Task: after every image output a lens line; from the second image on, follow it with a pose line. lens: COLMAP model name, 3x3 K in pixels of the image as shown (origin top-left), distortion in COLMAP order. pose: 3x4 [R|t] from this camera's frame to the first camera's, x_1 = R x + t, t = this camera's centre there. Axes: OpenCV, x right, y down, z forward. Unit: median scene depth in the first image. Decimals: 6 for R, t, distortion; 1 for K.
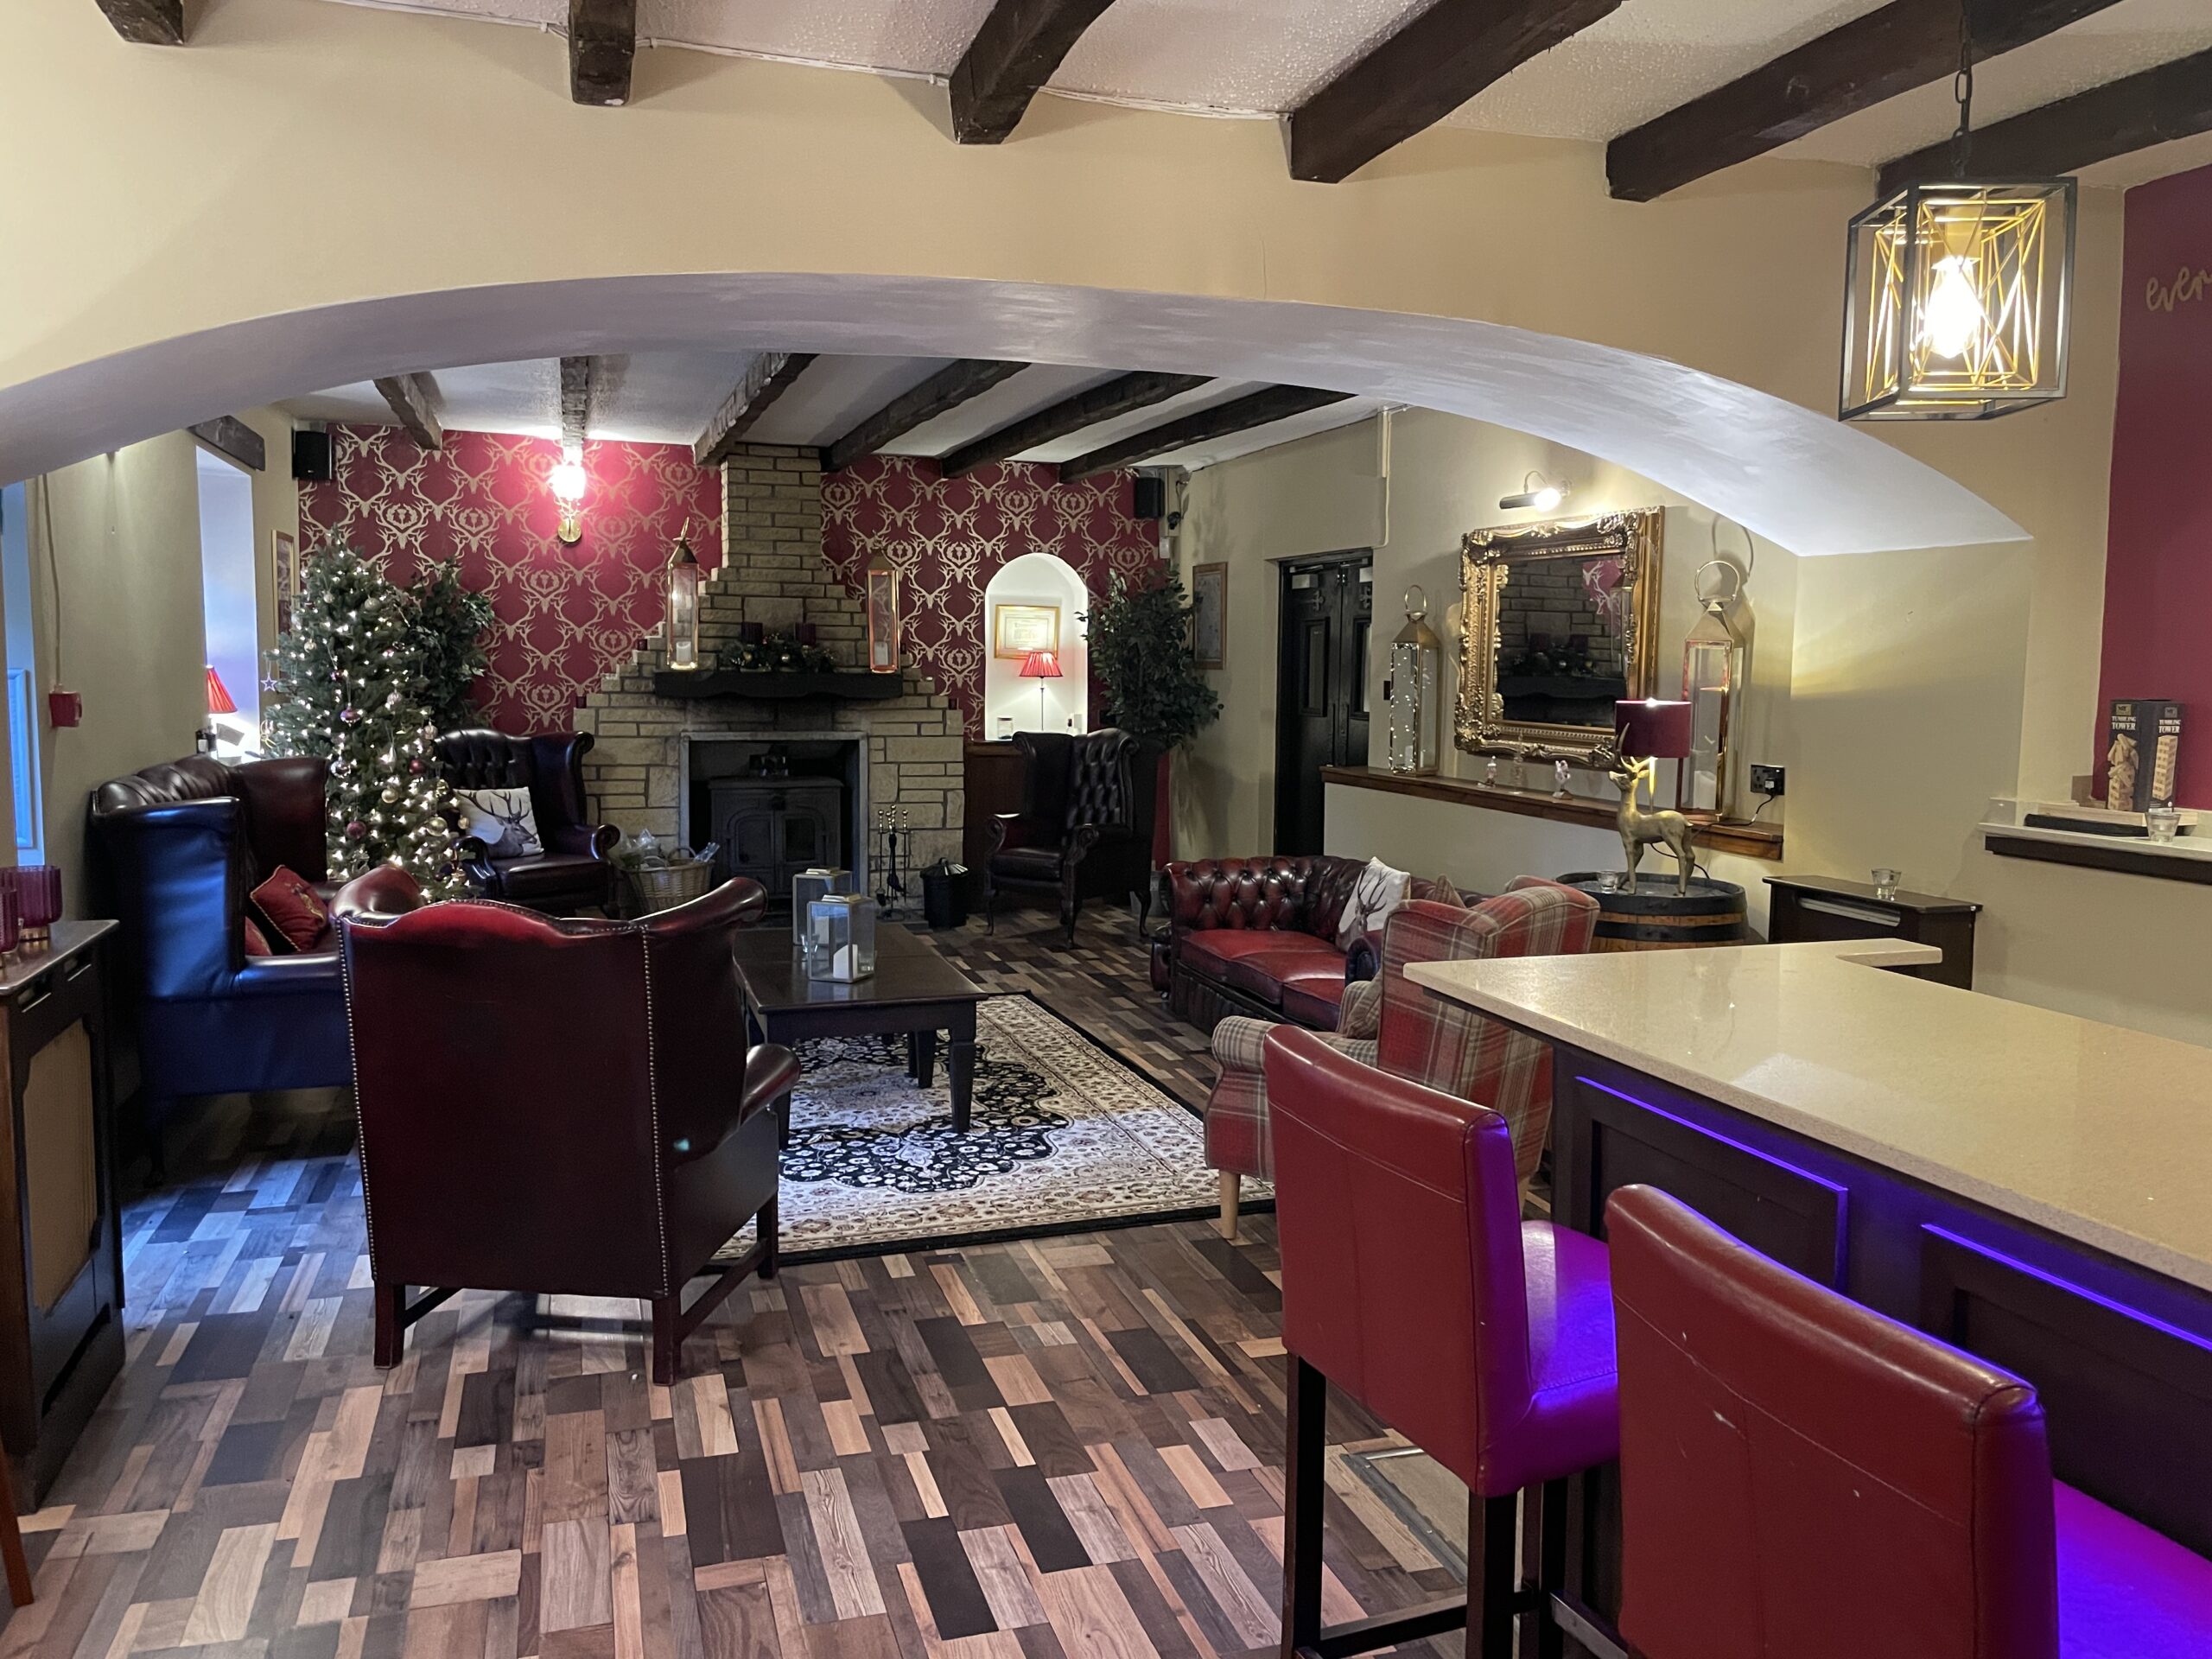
lens RADIAL K [[1684.8, 0, 1126.7], [0, 1684.8, 818.6], [0, 0, 1]] dist [0.068414, -0.102669]
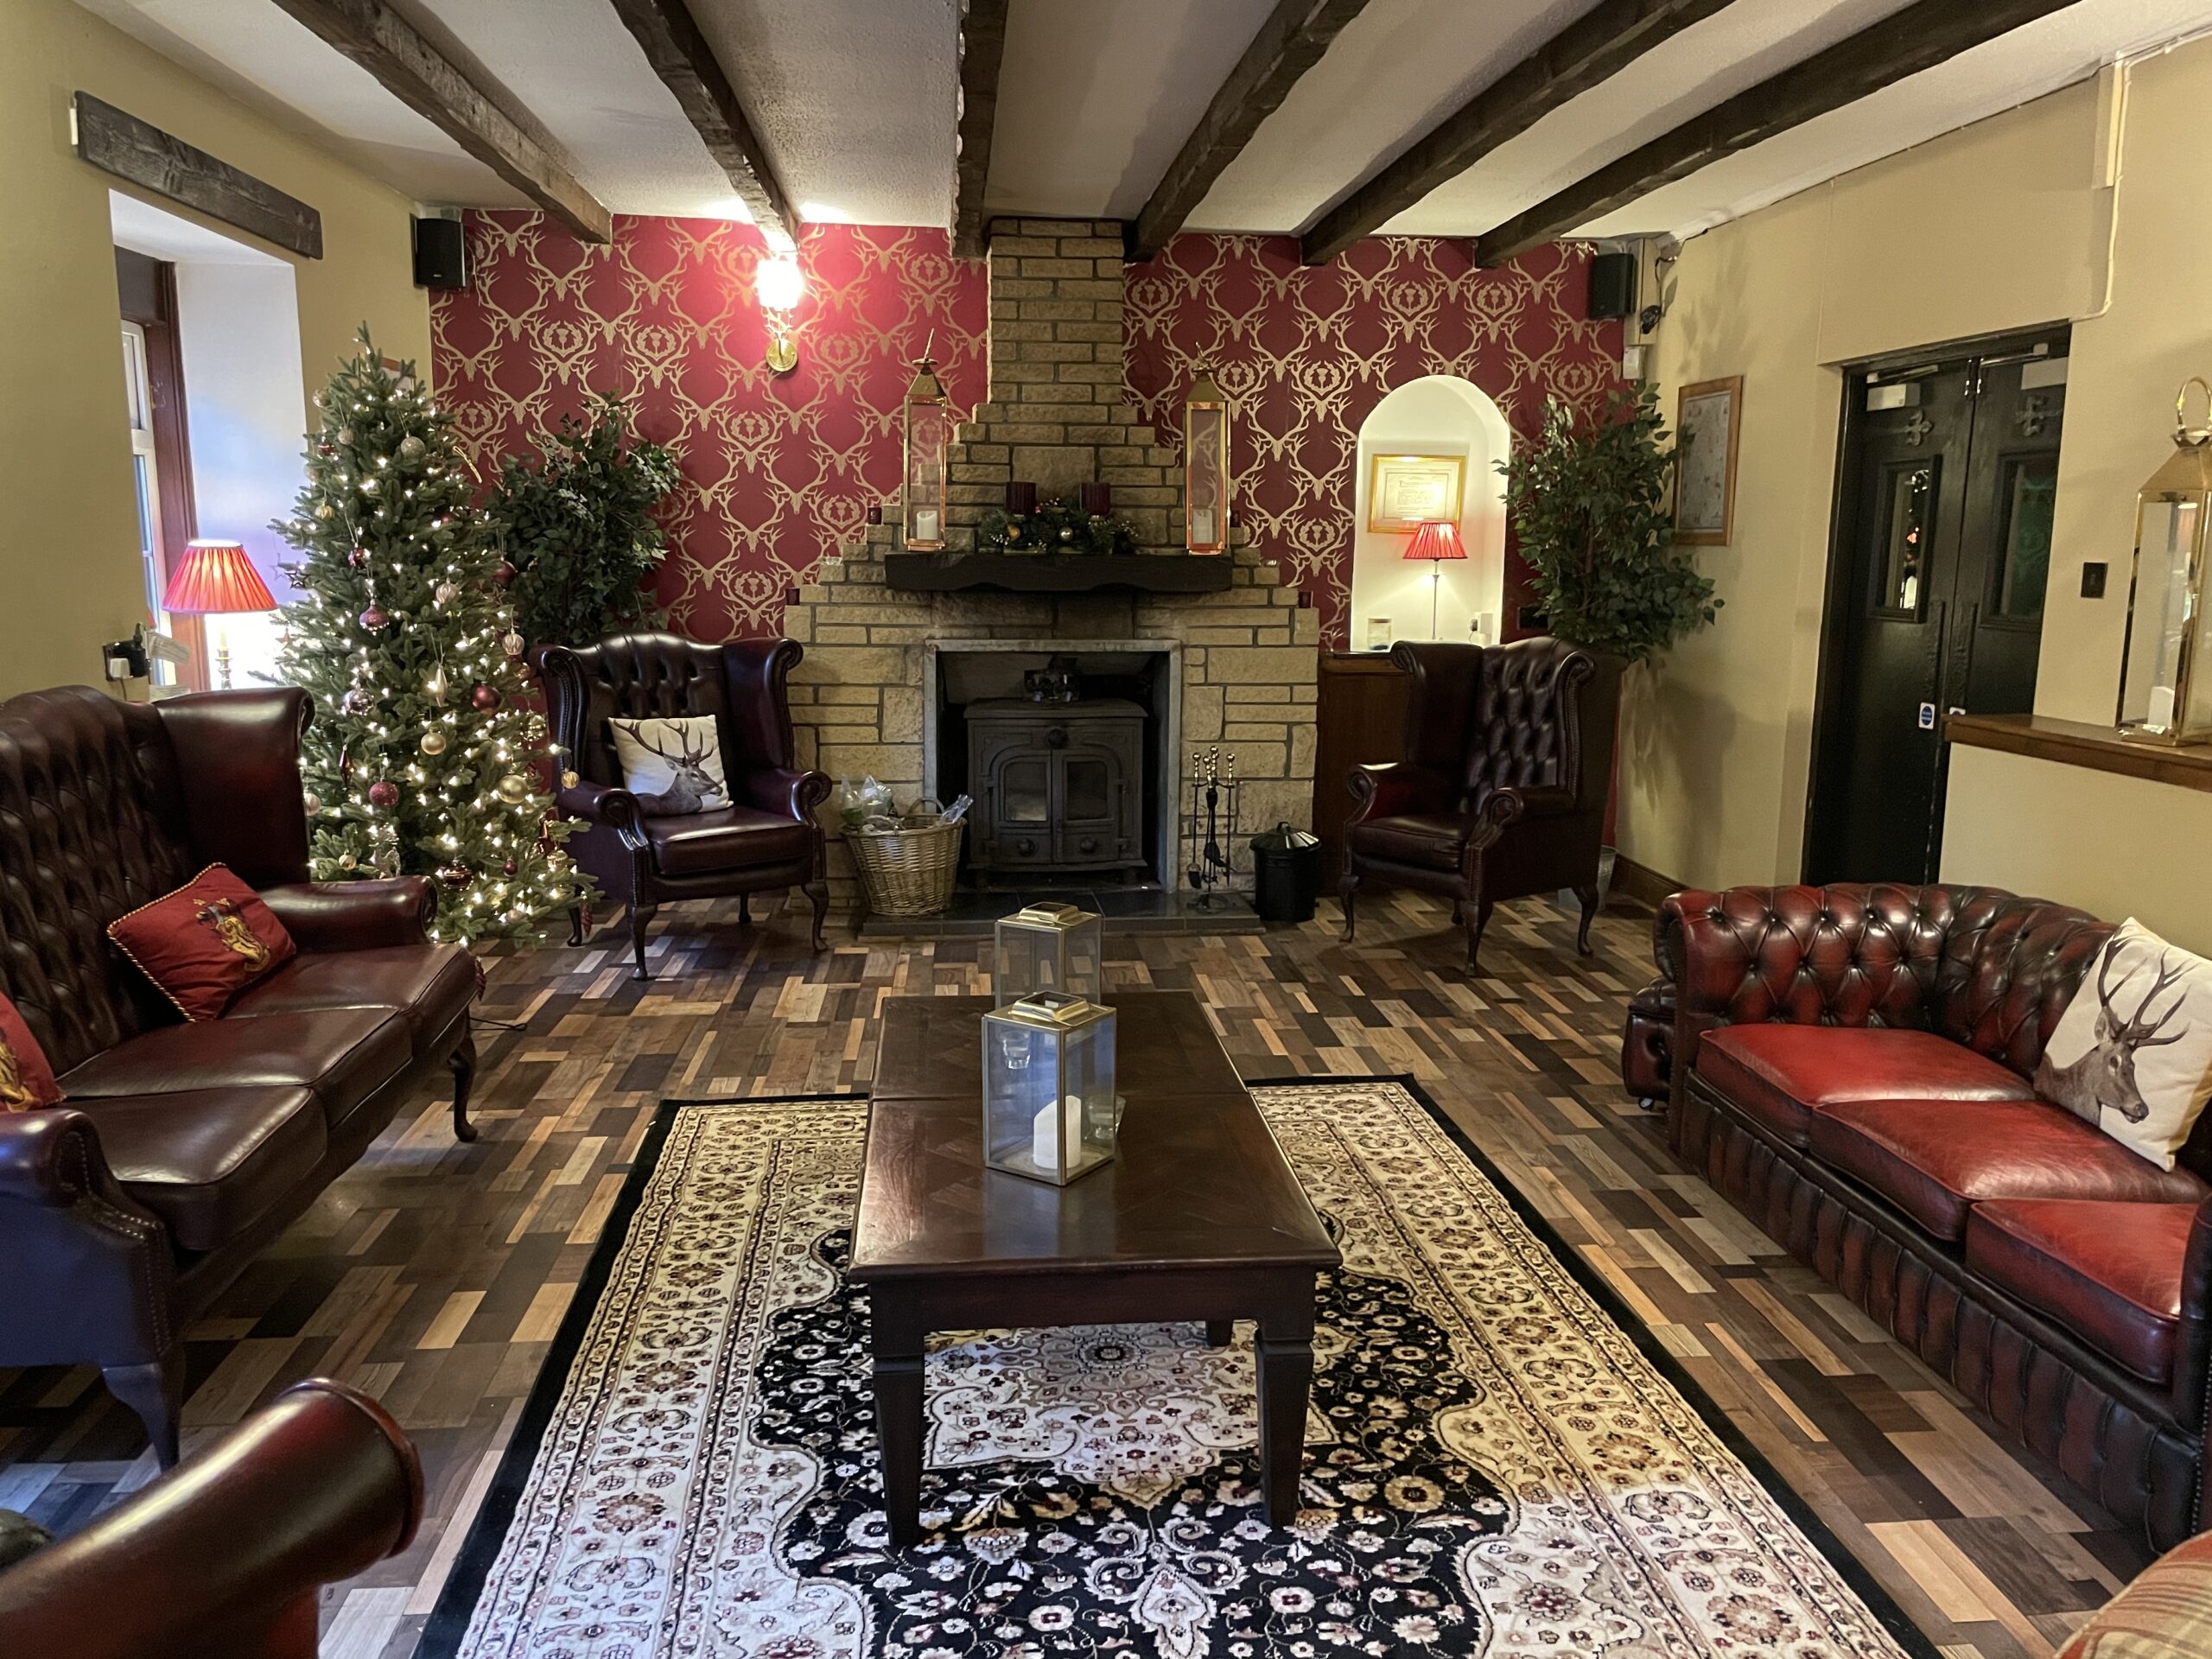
lens RADIAL K [[1684.8, 0, 1097.6], [0, 1684.8, 853.4], [0, 0, 1]] dist [0.068414, -0.102669]
pose [[0.973641, 0.037632, -0.224961, -0.028654], [-0.018035, 0.995909, 0.088543, -0.026364], [0.227373, -0.082152, 0.970336, 0.328506]]
